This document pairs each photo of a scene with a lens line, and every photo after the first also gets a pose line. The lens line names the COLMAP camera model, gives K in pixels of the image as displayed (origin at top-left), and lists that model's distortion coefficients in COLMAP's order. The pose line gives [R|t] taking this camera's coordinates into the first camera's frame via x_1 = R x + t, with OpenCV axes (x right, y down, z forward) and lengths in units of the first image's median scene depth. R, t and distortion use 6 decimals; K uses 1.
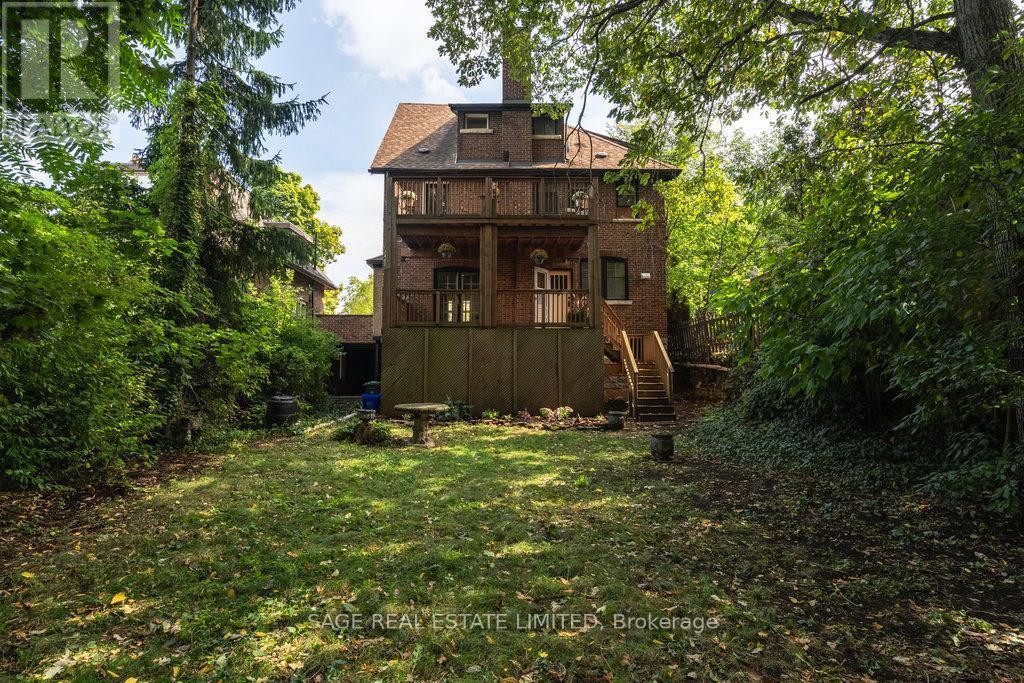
lens RADIAL K [[569.8, 0, 506.5], [0, 569.8, 334.5], [0, 0, 1]] dist [-0.002996, 0.000435]
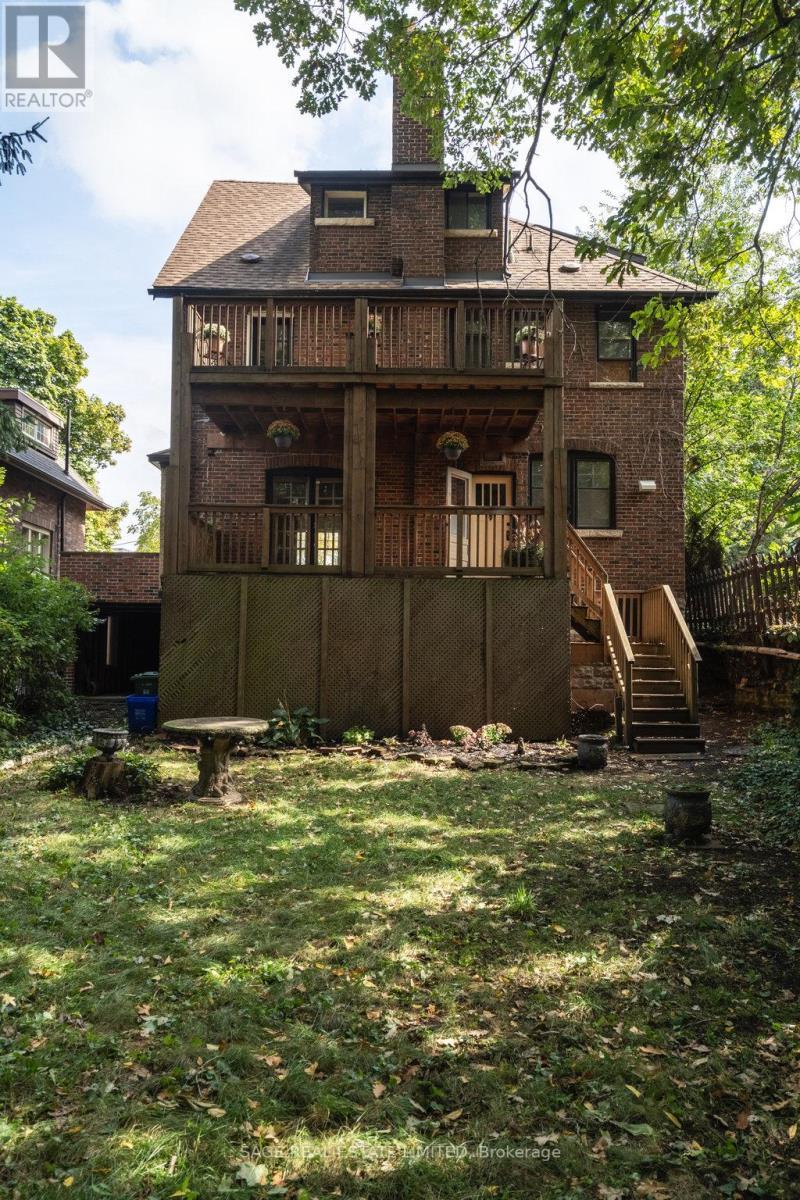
lens RADIAL K [[906.5, 0, 404.2], [0, 906.5, 605.5], [0, 0, 1]] dist [0.002398, -0.015241]
pose [[0.999901, 0.009034, -0.010812, 0.021675], [-0.008887, 0.999868, 0.013597, 0.004366], [0.010933, -0.013500, 0.999849, 0.134239]]
